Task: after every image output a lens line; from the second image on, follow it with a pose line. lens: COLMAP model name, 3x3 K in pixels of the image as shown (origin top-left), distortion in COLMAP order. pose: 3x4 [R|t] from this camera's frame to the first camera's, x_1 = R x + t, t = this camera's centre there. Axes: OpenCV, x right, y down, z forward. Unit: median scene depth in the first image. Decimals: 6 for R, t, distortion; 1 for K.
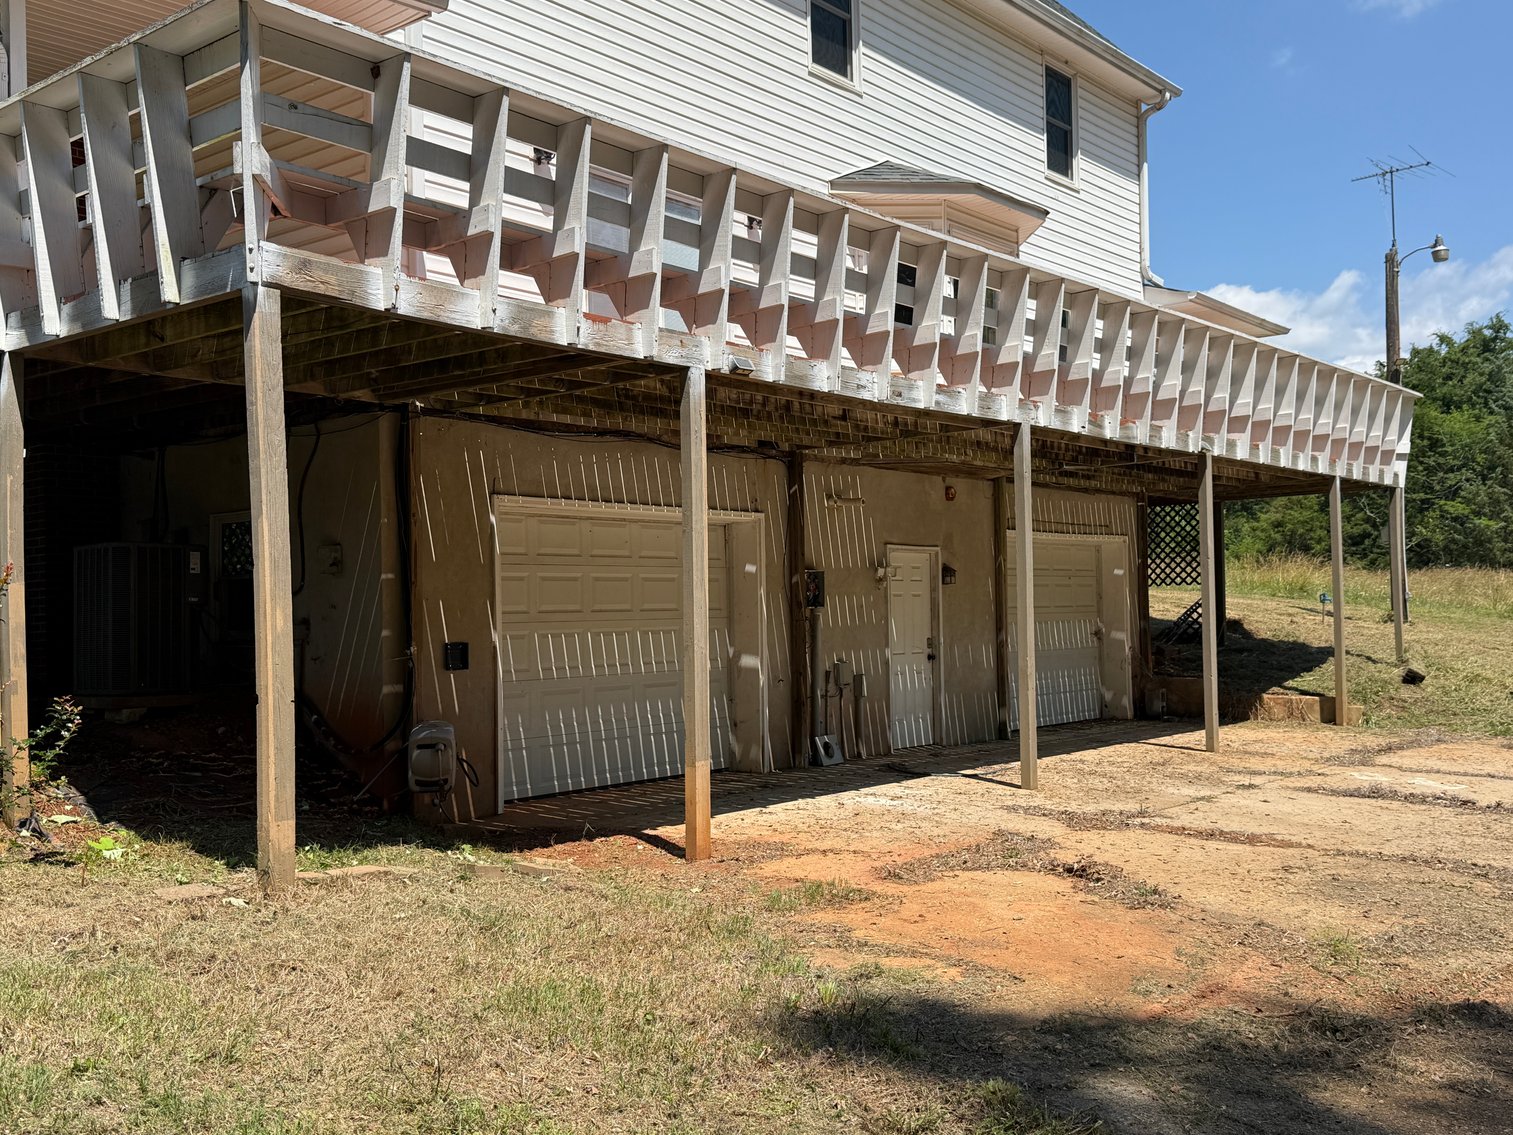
lens RADIAL K [[1455.7, 0, 756.5], [0, 1455.7, 567.5], [0, 0, 1]] dist [0.076584, -0.002063]
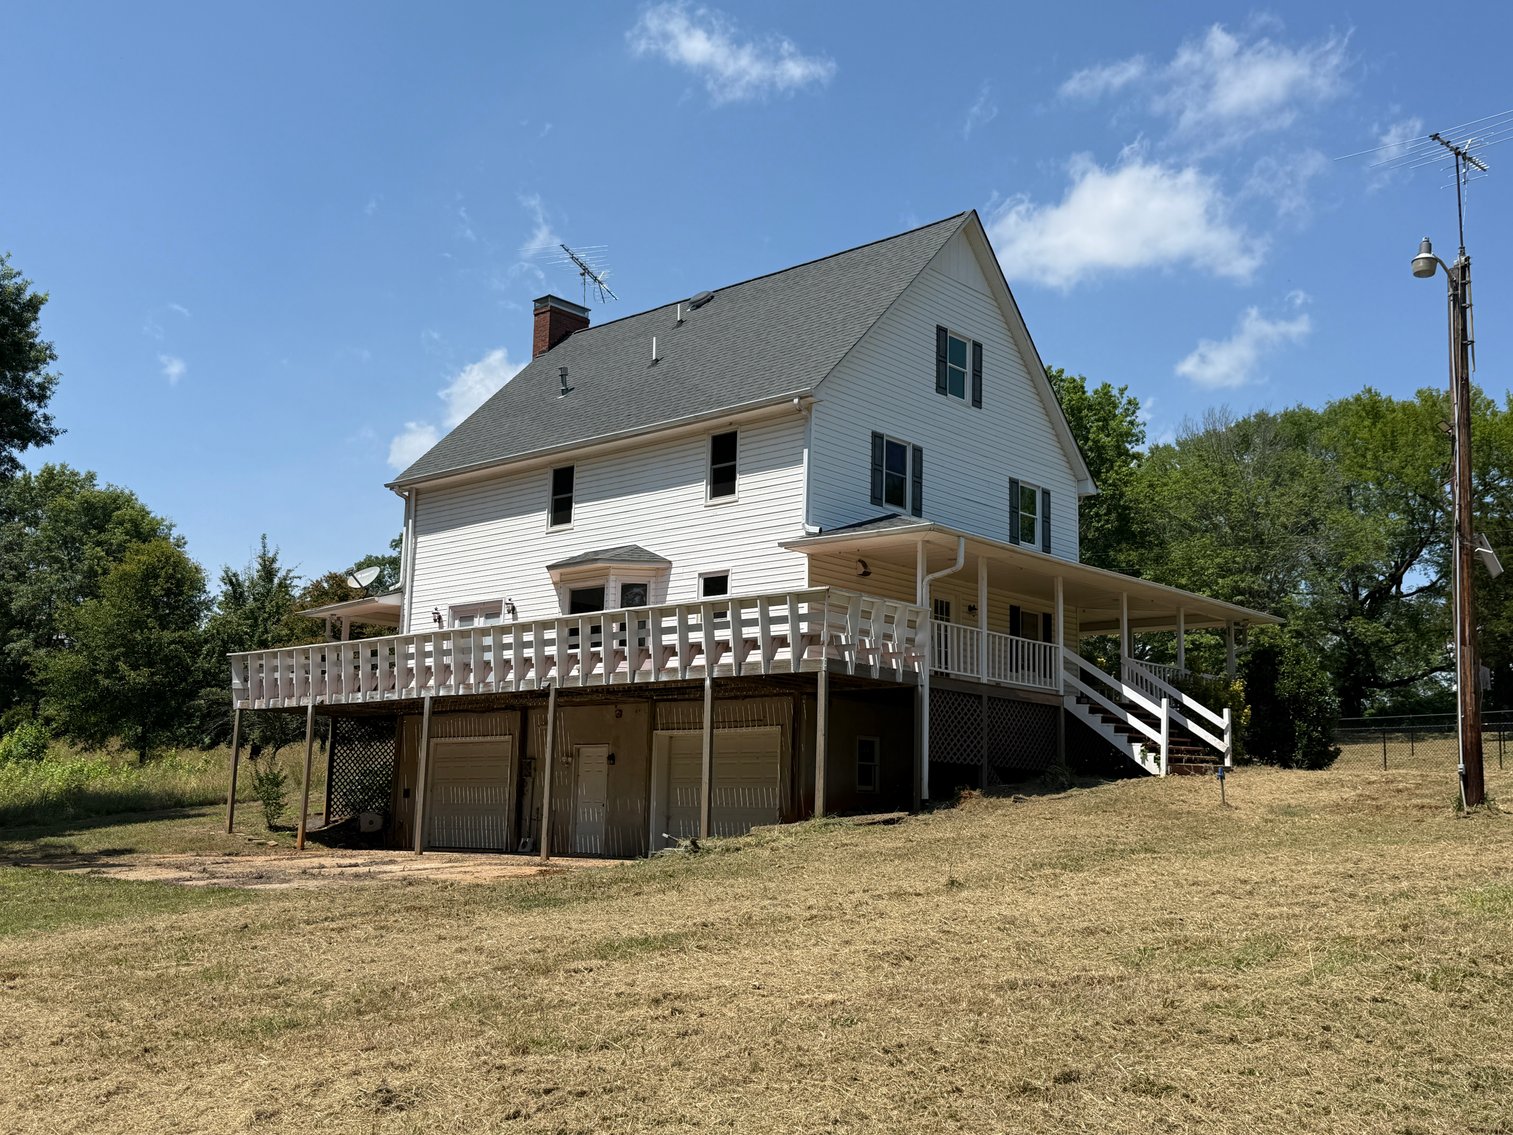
lens RADIAL K [[1455.7, 0, 756.5], [0, 1455.7, 567.5], [0, 0, 1]] dist [0.076584, -0.002063]
pose [[-0.040539, -0.142814, -0.988919, 1.958896], [0.013846, 0.989557, -0.143474, 0.031569], [0.999082, -0.019509, -0.038138, 1.248404]]
